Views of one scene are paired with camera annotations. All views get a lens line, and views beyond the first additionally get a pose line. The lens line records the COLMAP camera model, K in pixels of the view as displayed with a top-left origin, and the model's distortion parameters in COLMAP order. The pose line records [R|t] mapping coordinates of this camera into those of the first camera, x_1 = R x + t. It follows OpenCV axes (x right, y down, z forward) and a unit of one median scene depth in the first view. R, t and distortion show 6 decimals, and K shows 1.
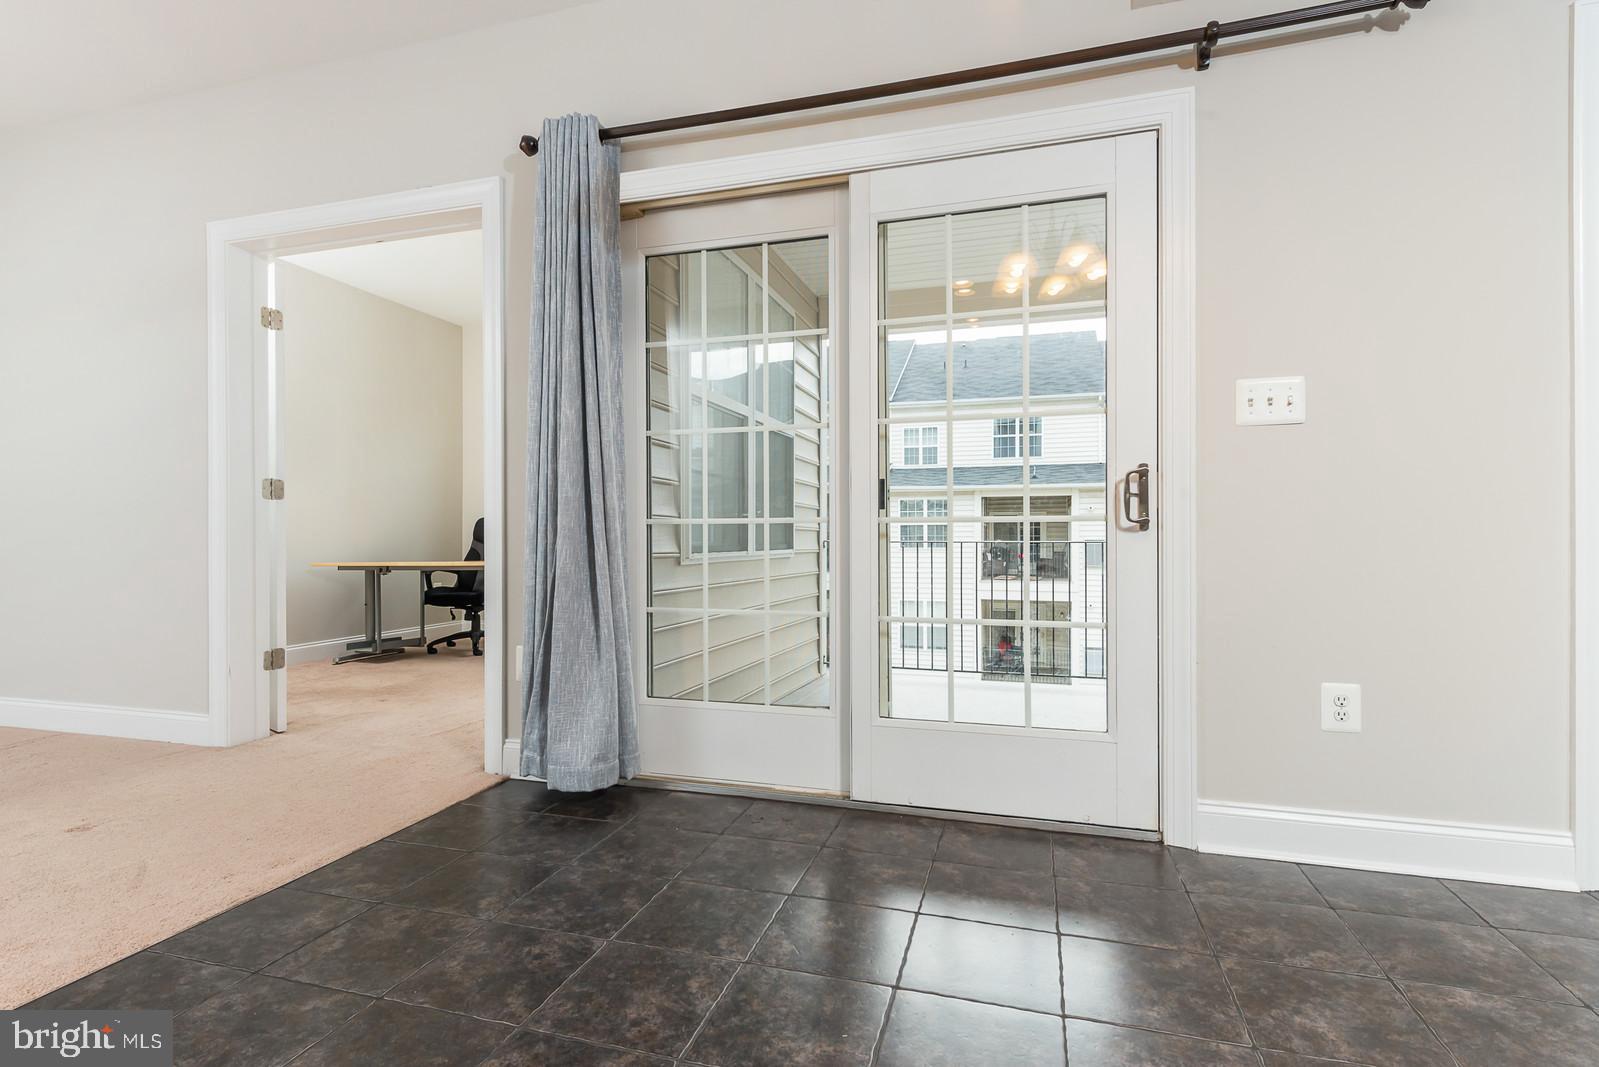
lens RADIAL K [[774.3, 0, 786.9], [0, 774.3, 545.8], [0, 0, 1]] dist [0.011249, -0.001008]
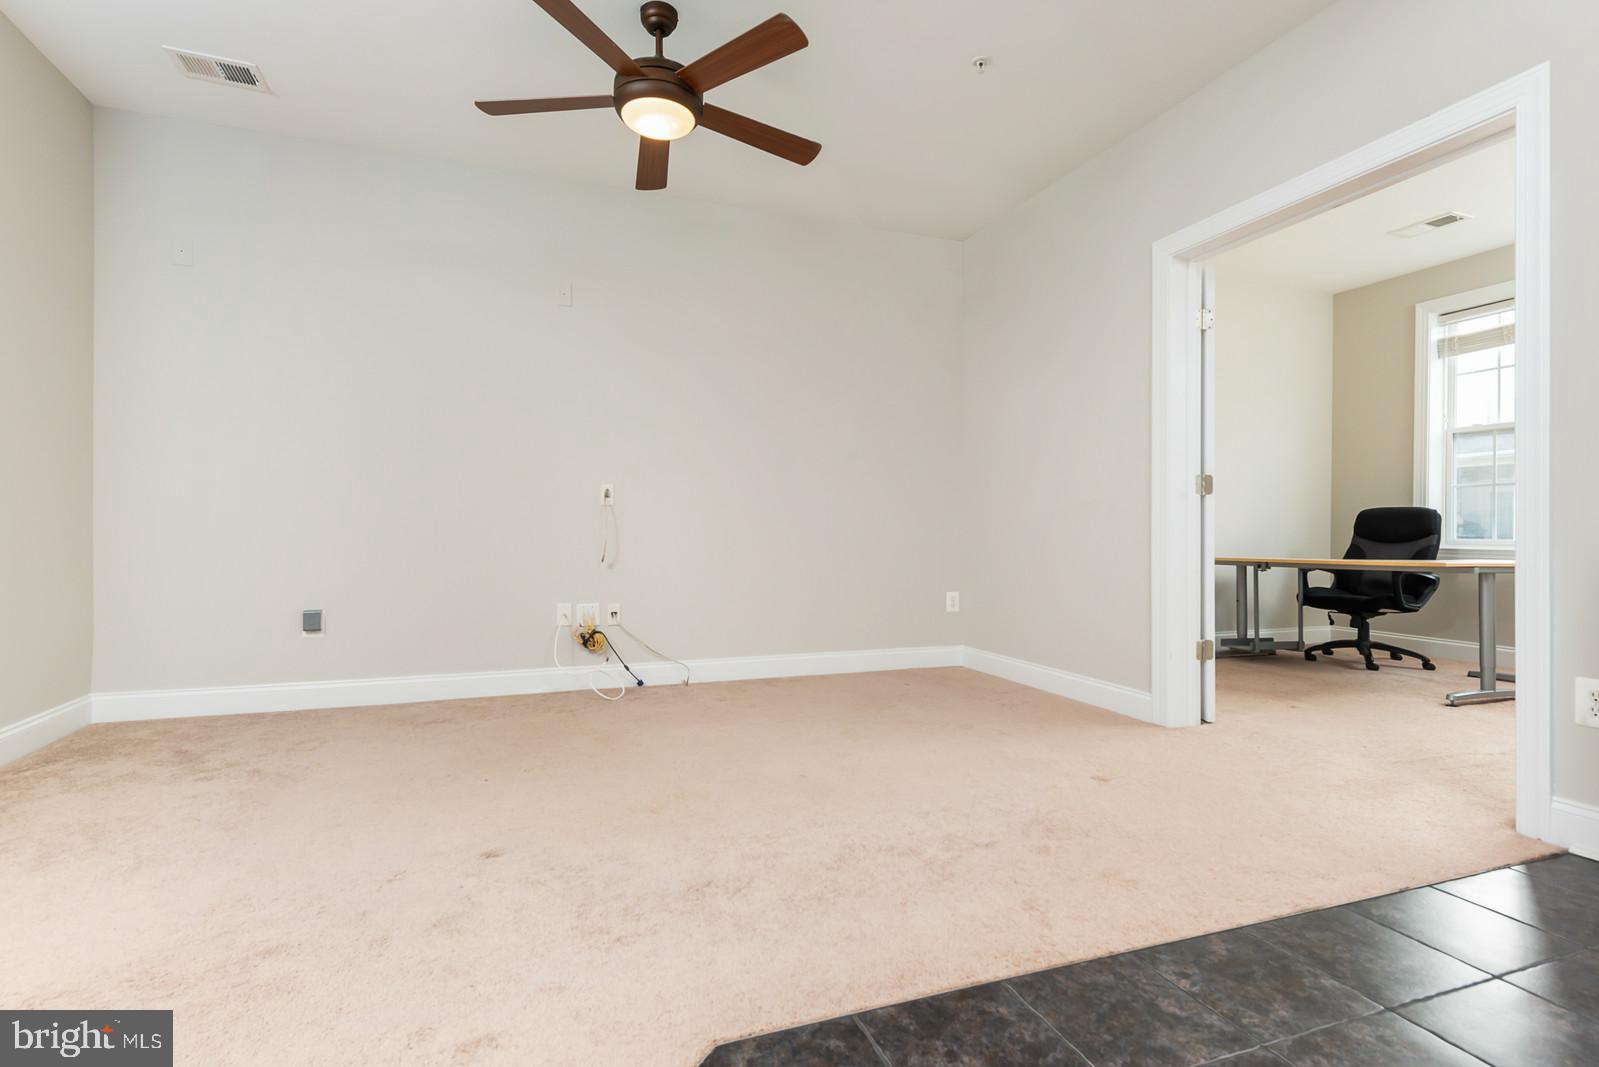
lens RADIAL K [[774.3, 0, 795.2], [0, 774.3, 518.9], [0, 0, 1]] dist [0.011249, -0.001008]
pose [[0.603516, -0.010937, -0.797276, -0.051994], [-0.011163, 0.999692, -0.022164, 0.000548], [0.797273, 0.022277, 0.603208, -0.016086]]
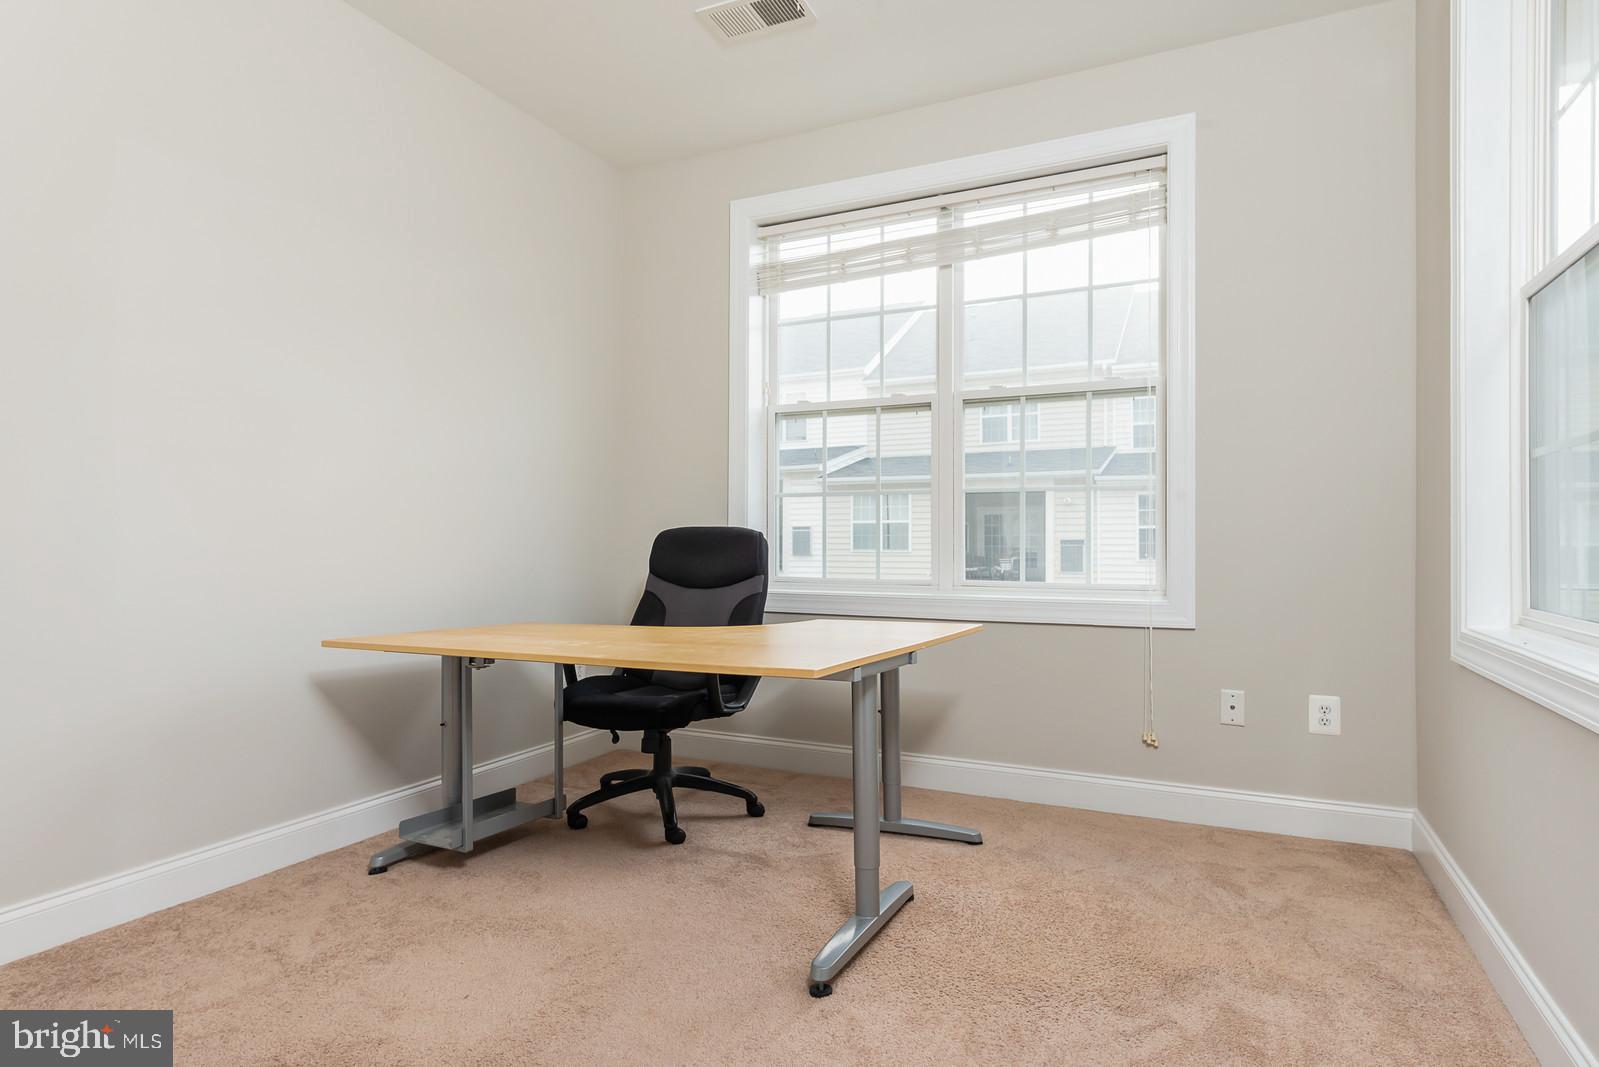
lens RADIAL K [[899.3, 0, 799.9], [0, 899.3, 541.8], [0, 0, 1]] dist [0.004541, 0.000084]
pose [[0.990596, -0.002695, -0.136794, -0.139109], [0.001245, 0.999942, -0.010688, -0.013372], [0.136814, 0.010417, 0.990542, 0.268561]]
